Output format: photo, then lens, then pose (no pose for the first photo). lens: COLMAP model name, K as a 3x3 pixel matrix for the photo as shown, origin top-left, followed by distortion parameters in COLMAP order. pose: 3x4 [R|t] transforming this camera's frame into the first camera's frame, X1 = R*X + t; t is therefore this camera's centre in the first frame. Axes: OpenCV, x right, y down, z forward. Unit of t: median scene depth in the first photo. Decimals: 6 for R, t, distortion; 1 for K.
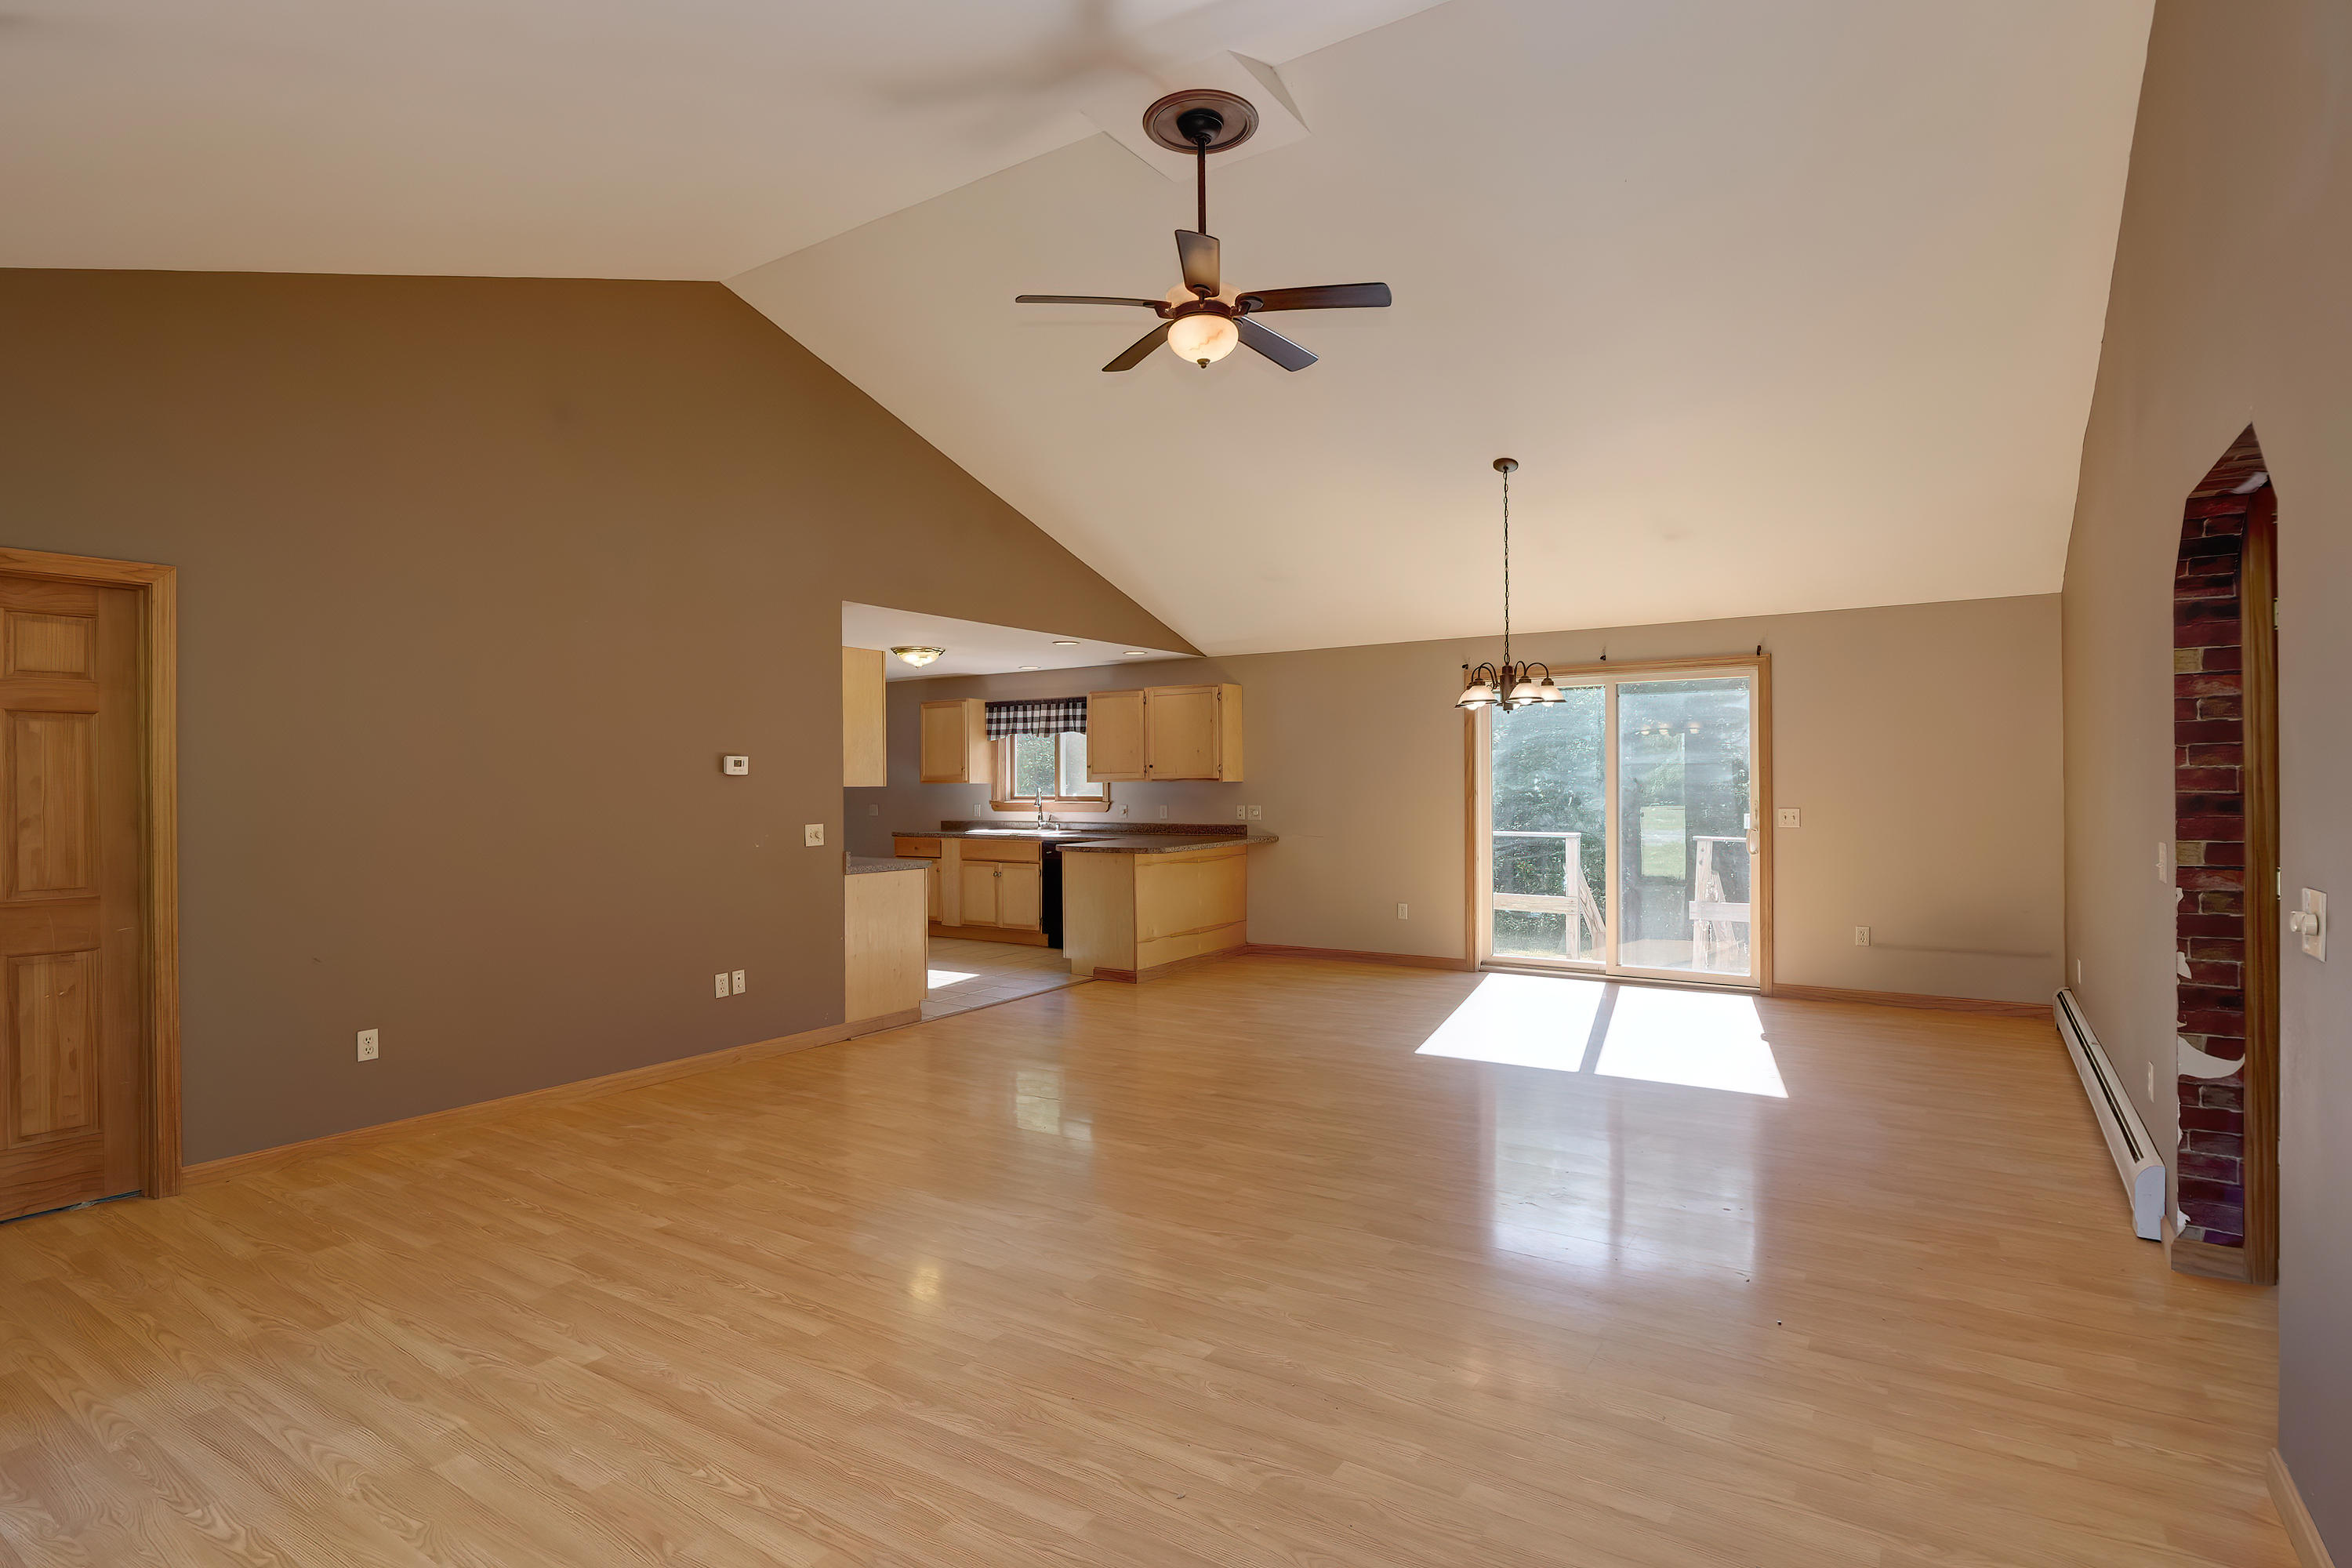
lens RADIAL K [[1167.5, 0, 1164.6], [0, 1167.5, 780.7], [0, 0, 1]] dist [-0.019198, 0.001970]
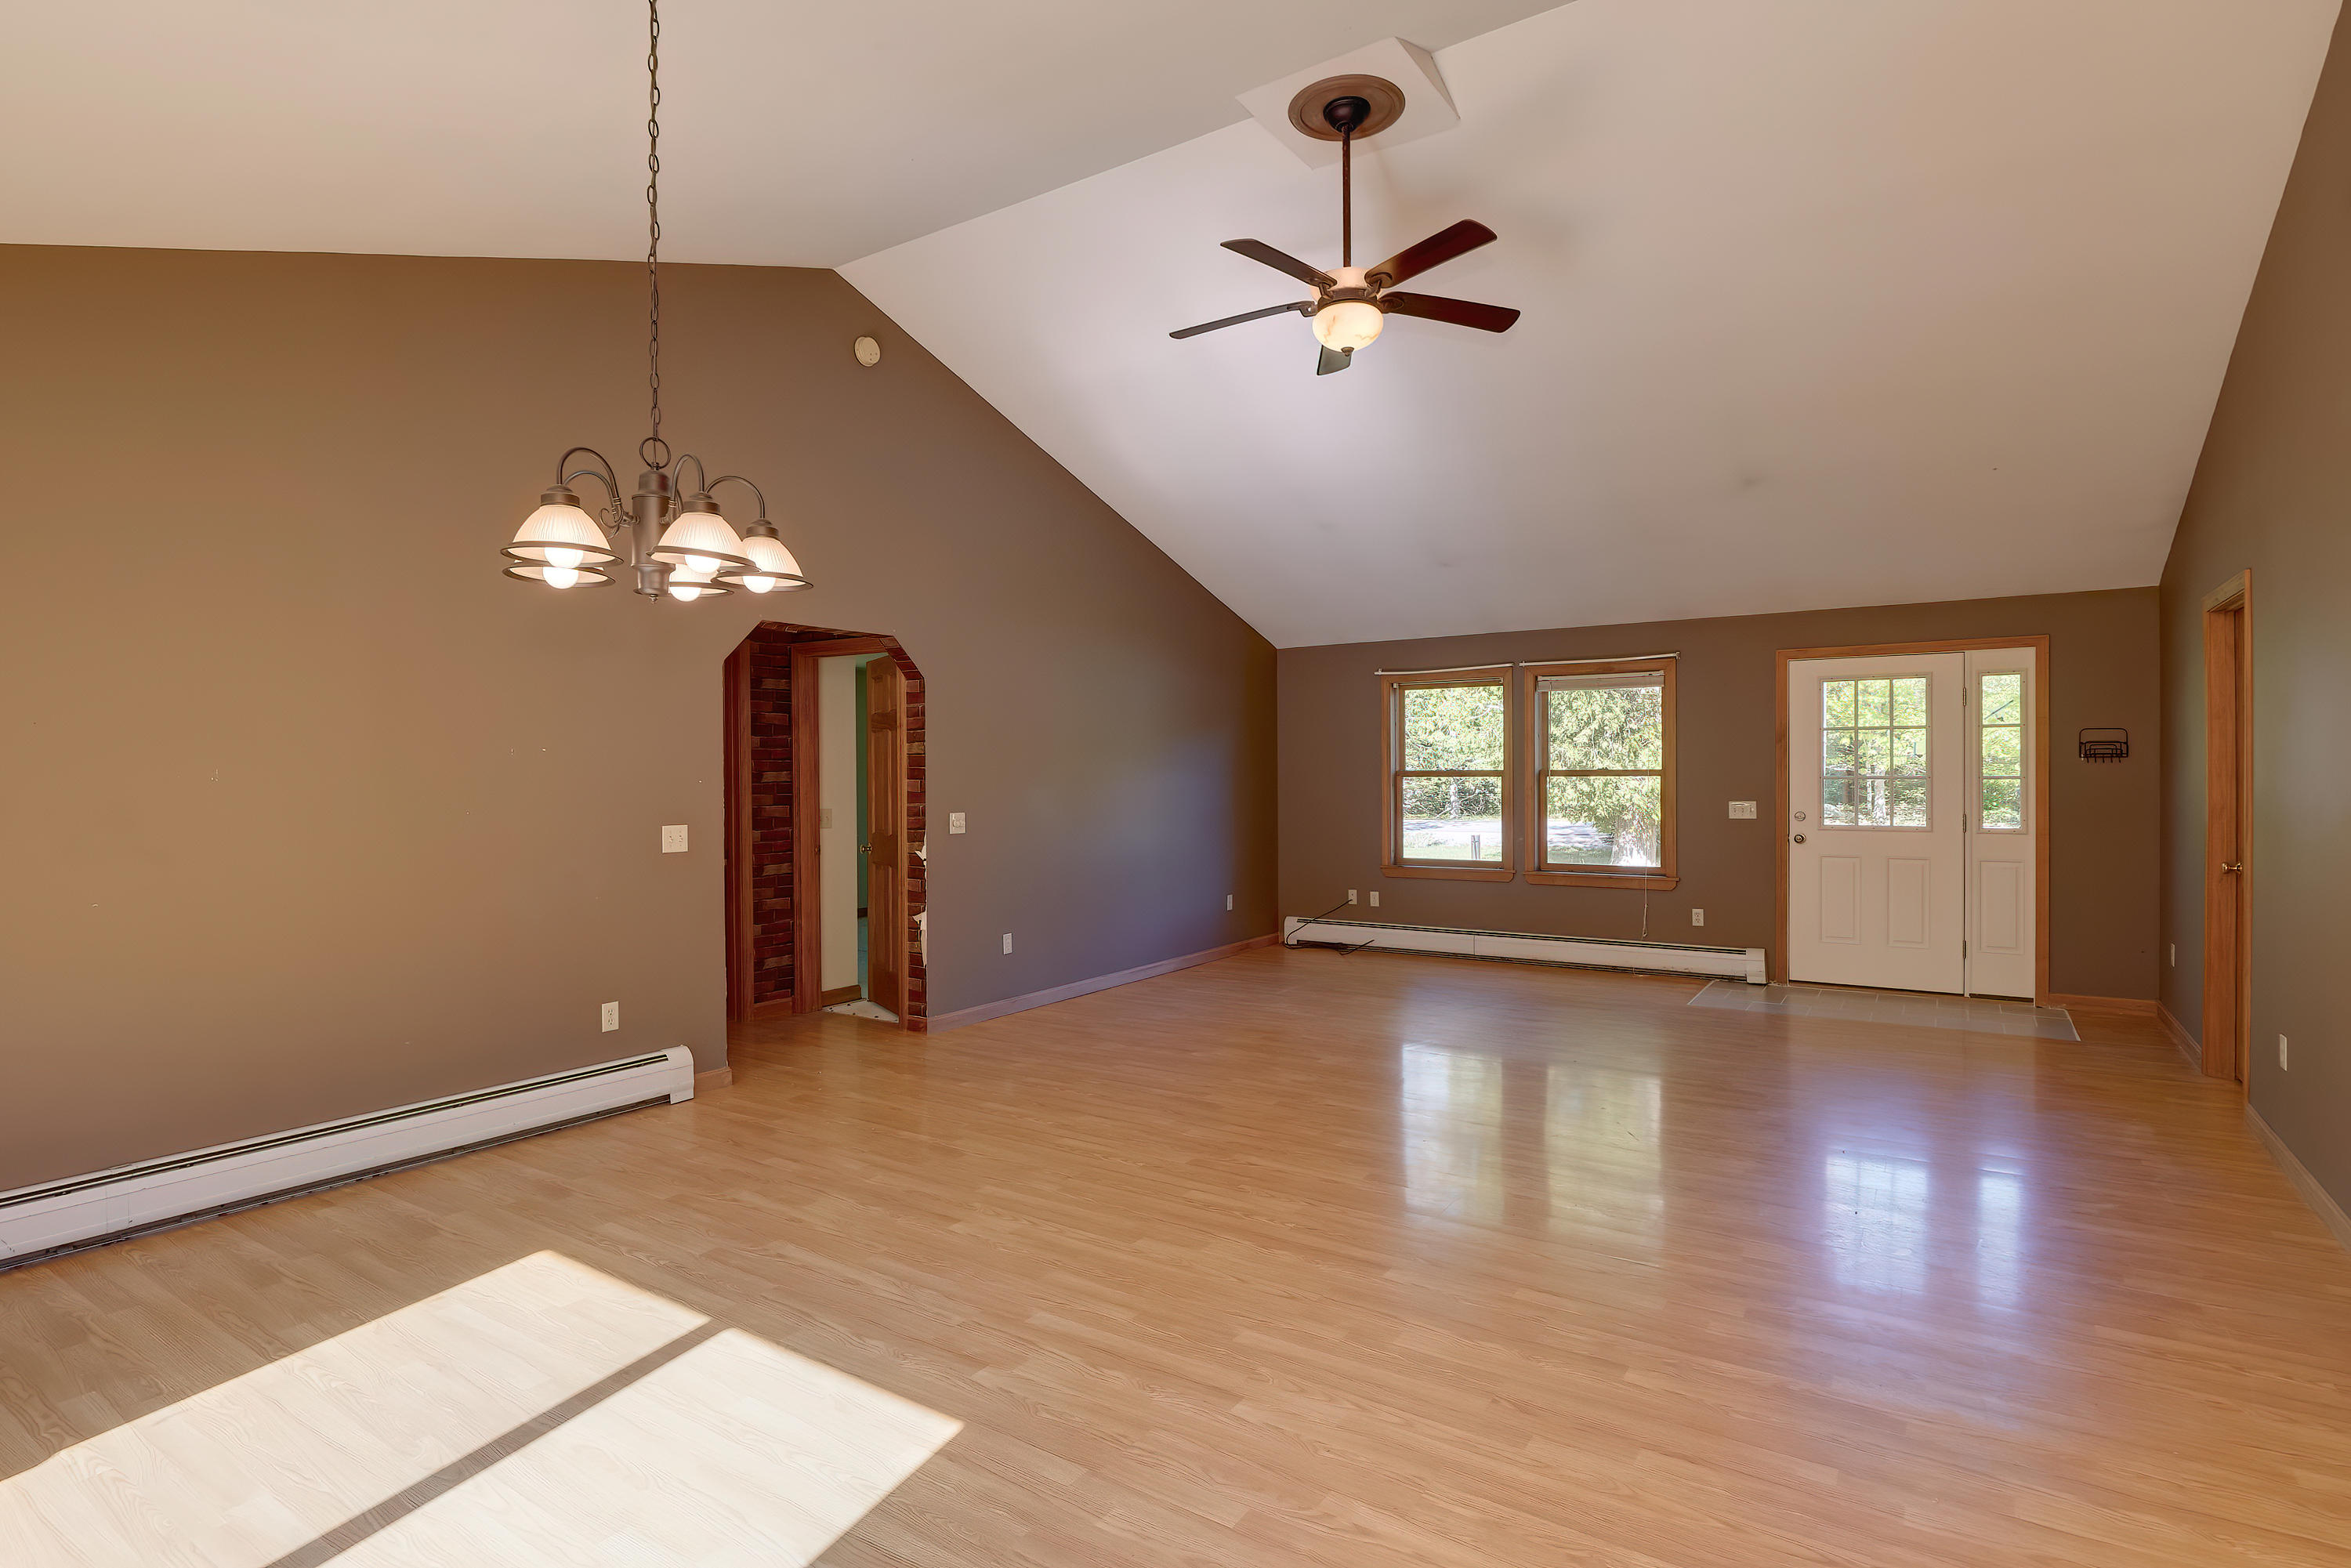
lens RADIAL K [[1167.0, 0, 1164.1], [0, 1167.0, 780.7], [0, 0, 1]] dist [-0.019198, 0.001970]
pose [[-0.999875, 0.014540, 0.006174, 0.203828], [0.014582, 0.999870, 0.006888, -0.004928], [-0.006073, 0.006977, -0.999957, 2.146666]]
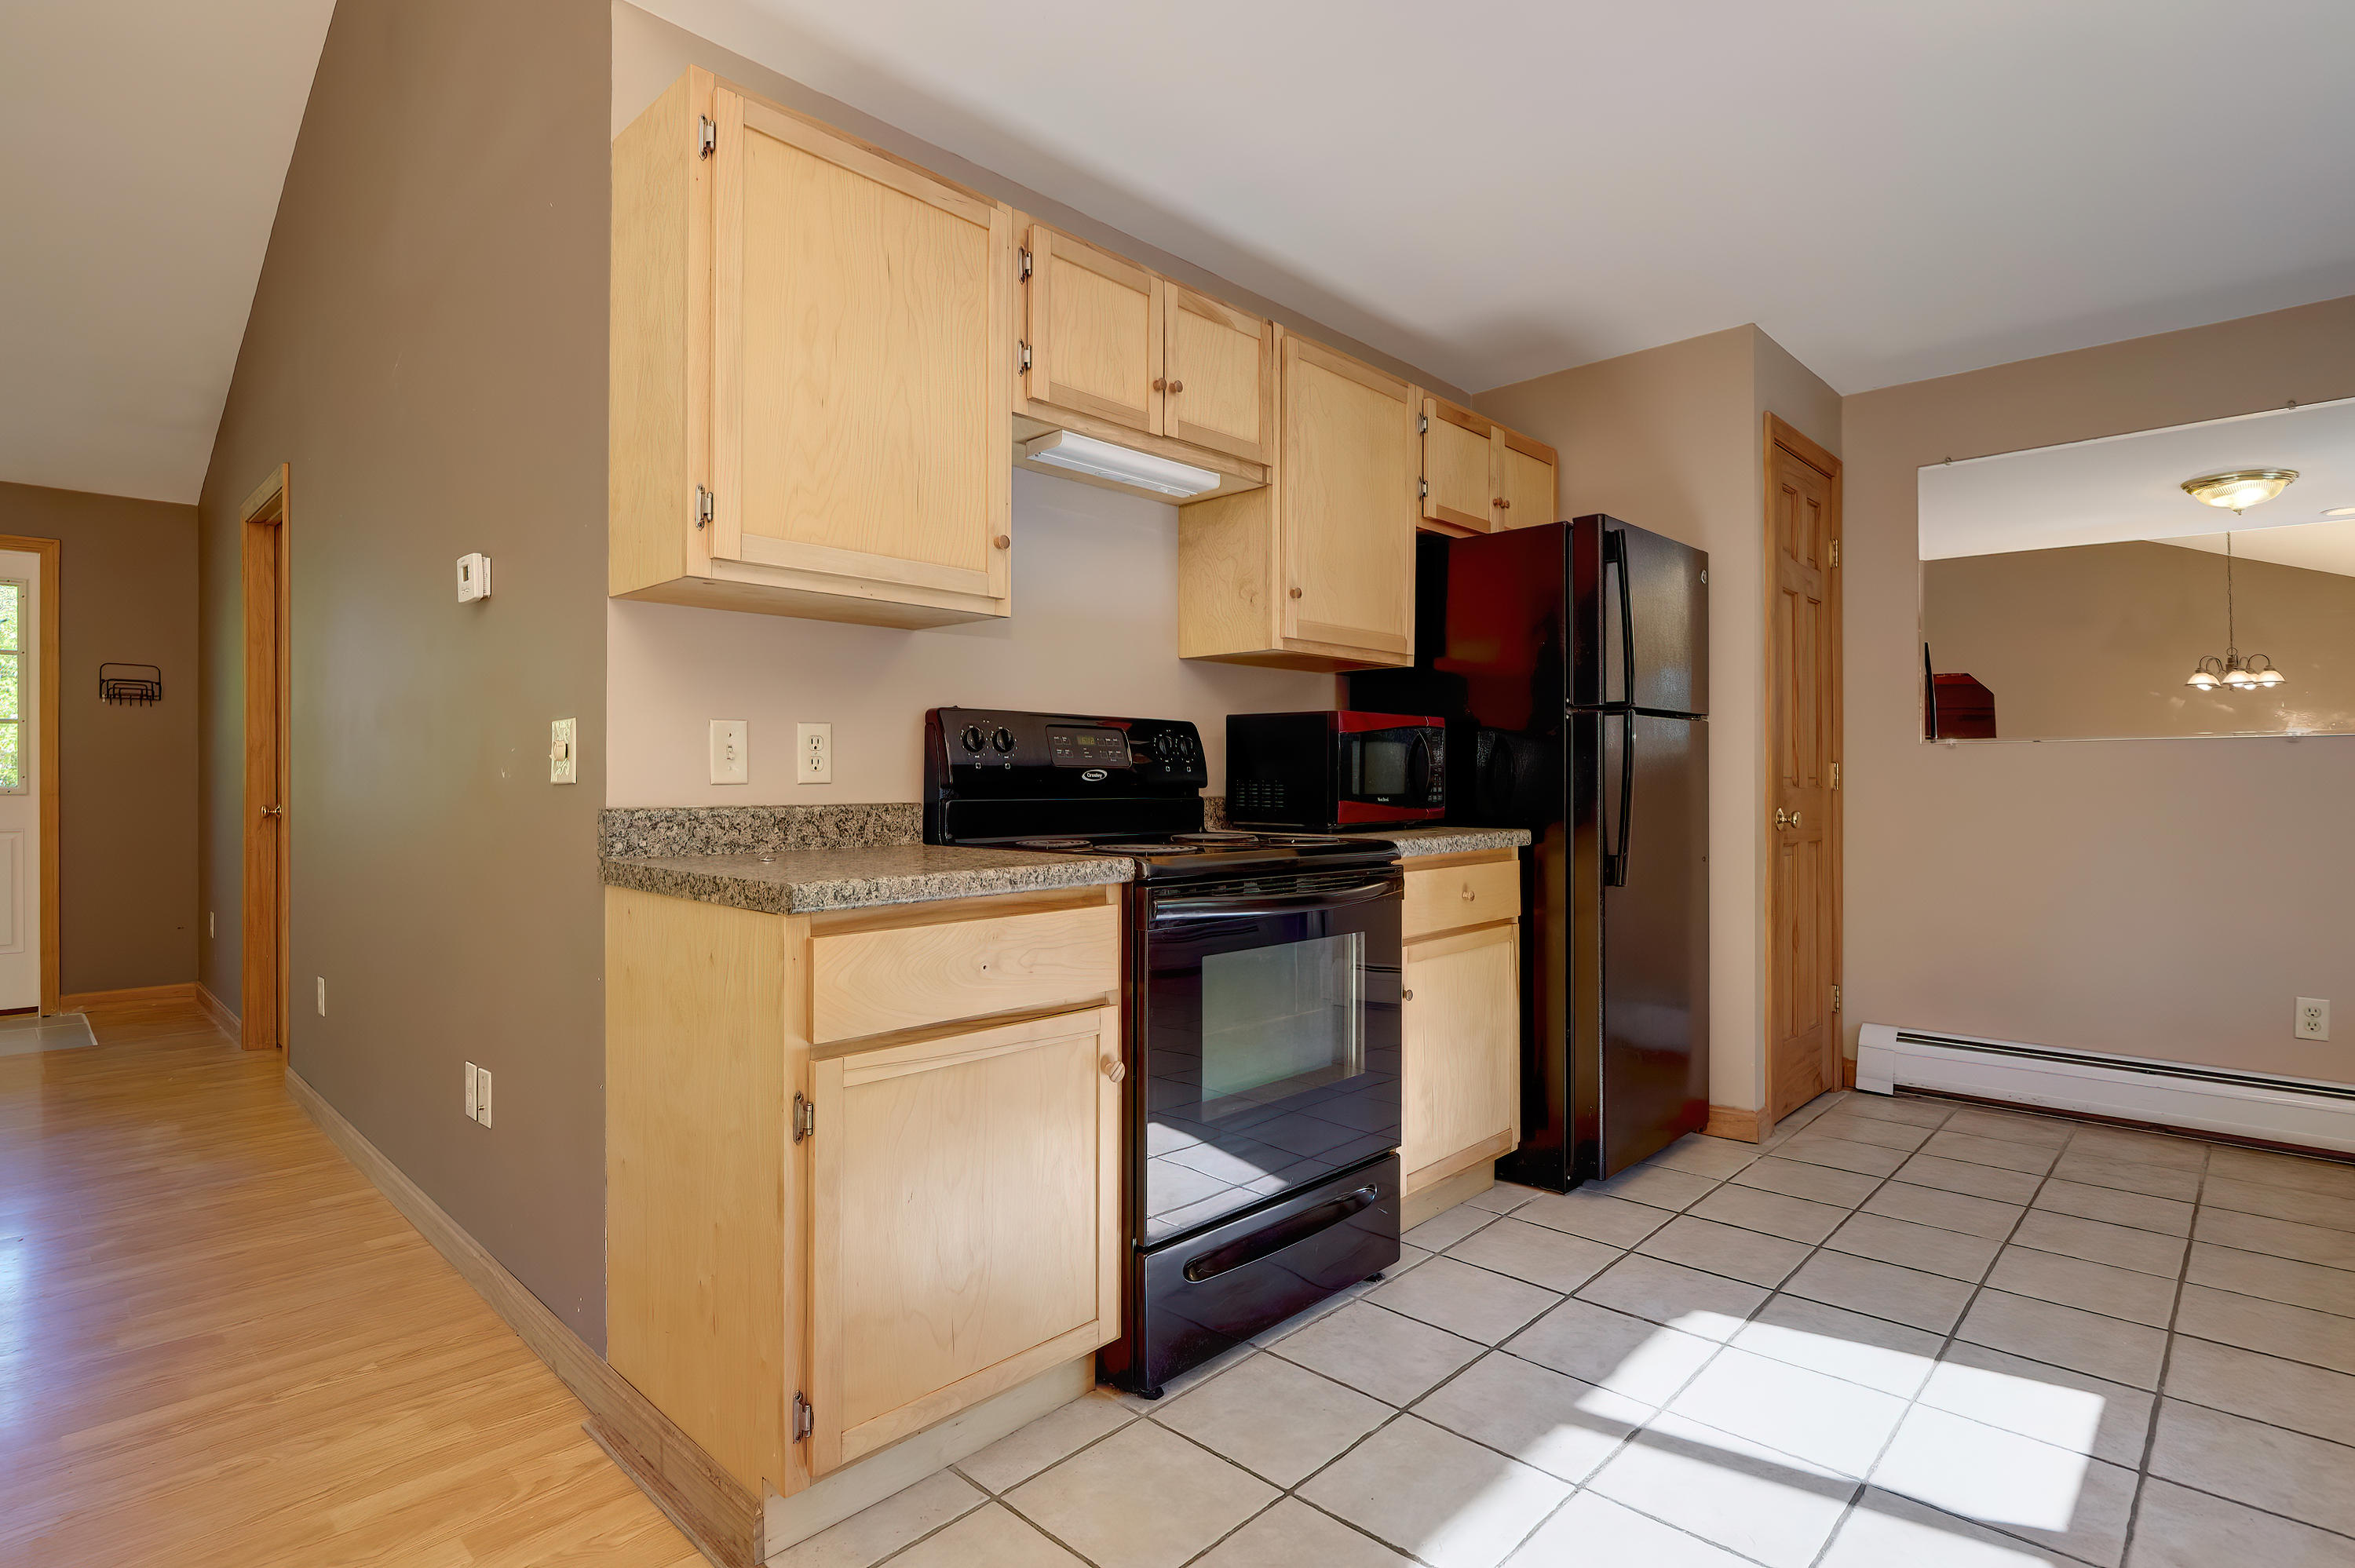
lens RADIAL K [[1168.9, 0, 1166.1], [0, 1168.9, 780.7], [0, 0, 1]] dist [-0.019198, 0.001970]
pose [[-0.180193, 0.007641, -0.983602, 0.001582], [0.004760, 0.999965, 0.006896, 0.082388], [0.983620, -0.003440, -0.180223, 1.950290]]
